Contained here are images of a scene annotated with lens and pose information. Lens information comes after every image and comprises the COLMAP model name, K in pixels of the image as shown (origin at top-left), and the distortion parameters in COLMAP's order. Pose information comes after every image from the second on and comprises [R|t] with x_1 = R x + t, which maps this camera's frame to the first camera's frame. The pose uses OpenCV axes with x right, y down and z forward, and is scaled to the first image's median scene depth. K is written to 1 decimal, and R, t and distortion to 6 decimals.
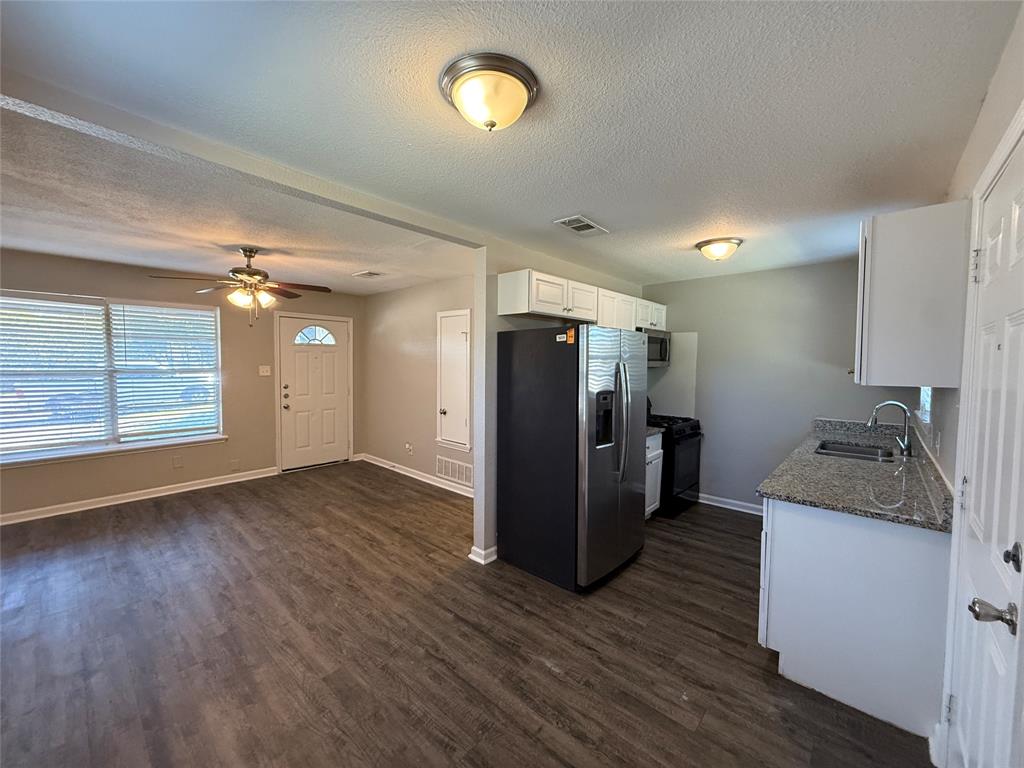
lens RADIAL K [[408.3, 0, 510.7], [0, 408.3, 383.3], [0, 0, 1]] dist [0.002891, 0.000442]
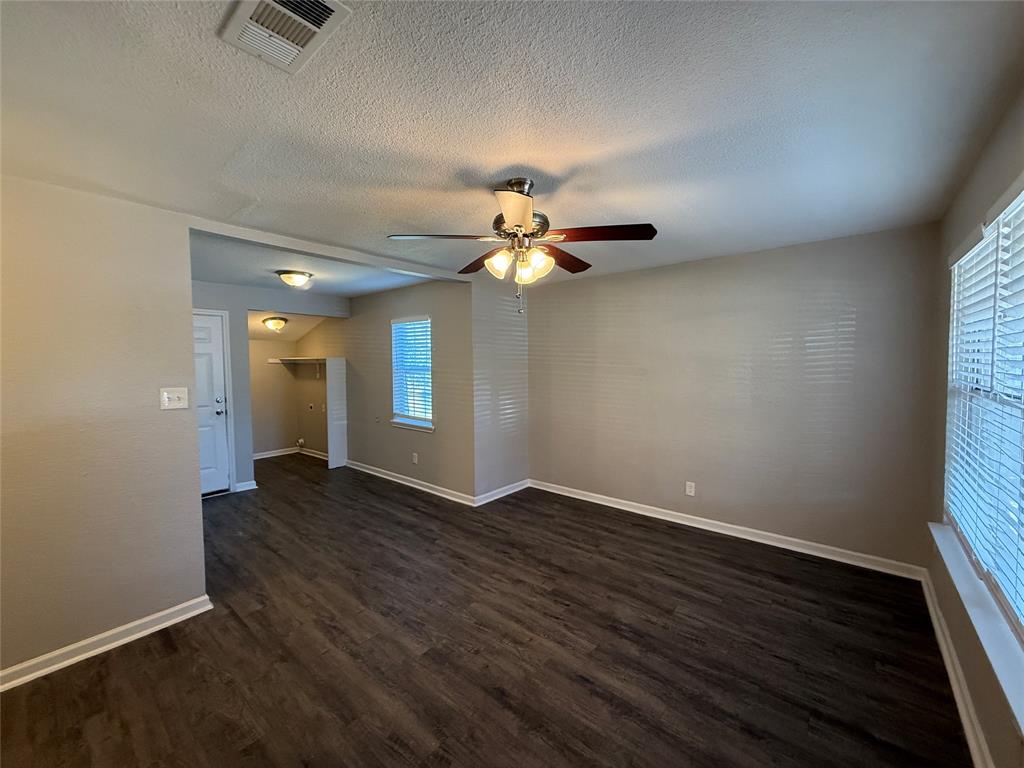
lens RADIAL K [[408.3, 0, 510.4], [0, 408.3, 382.6], [0, 0, 1]] dist [0.002891, 0.000442]
pose [[-0.999498, -0.005128, -0.031255, -0.656338], [-0.008404, 0.994374, 0.105595, -0.110016], [0.030537, 0.105805, -0.993918, 1.751486]]
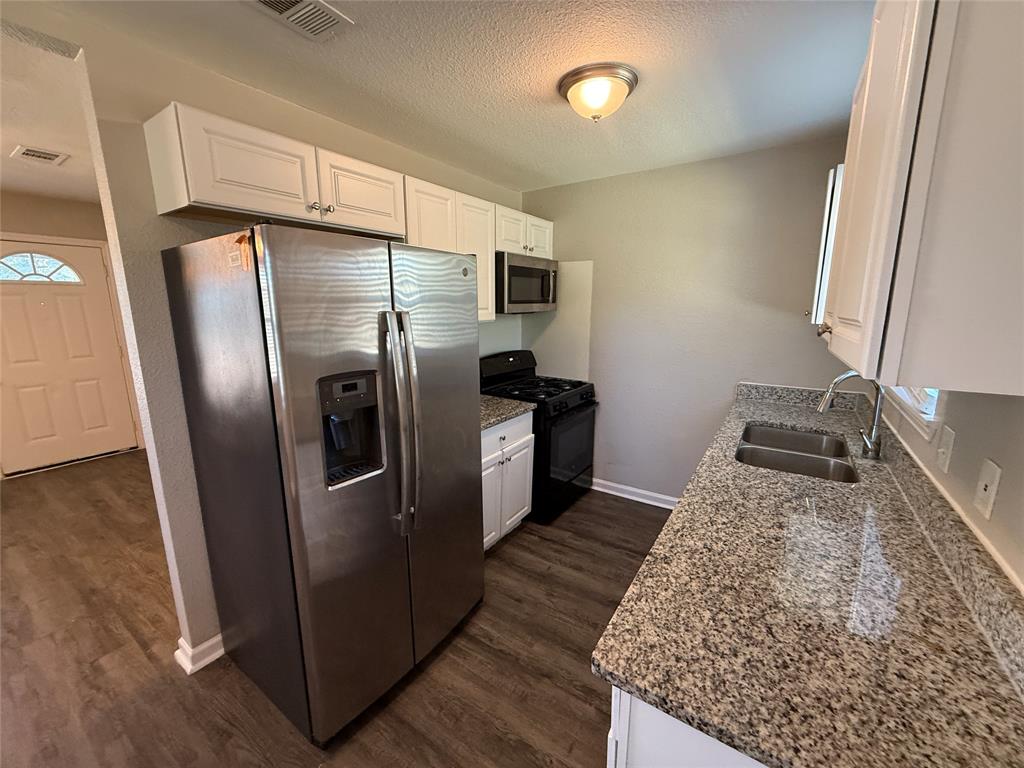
lens RADIAL K [[408.3, 0, 509.7], [0, 408.3, 383.1], [0, 0, 1]] dist [0.002891, 0.000442]
pose [[0.990518, -0.038347, 0.131921, 0.298501], [0.018972, 0.989235, 0.145103, -0.029652], [-0.136065, -0.141224, 0.980583, 0.415022]]
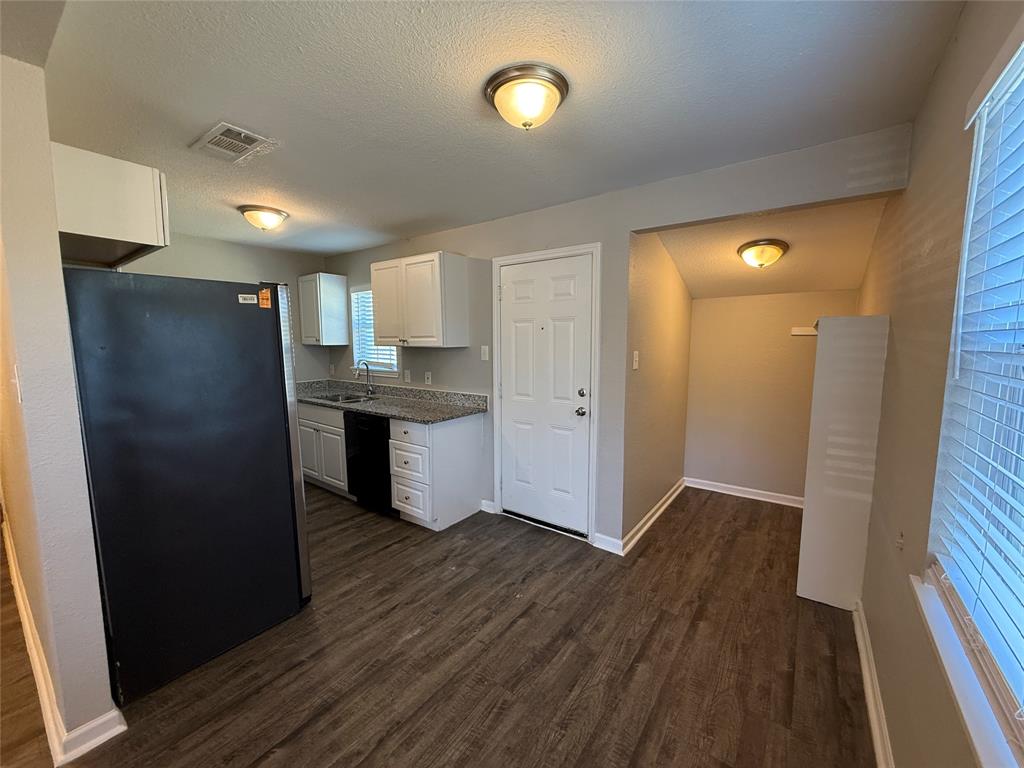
lens RADIAL K [[408.3, 0, 512.3], [0, 408.3, 381.9], [0, 0, 1]] dist [0.002891, 0.000442]
pose [[-0.097427, -0.109593, 0.989190, -0.543109], [0.052881, 0.991945, 0.115106, -0.020787], [-0.993837, 0.063524, -0.090847, 0.509121]]
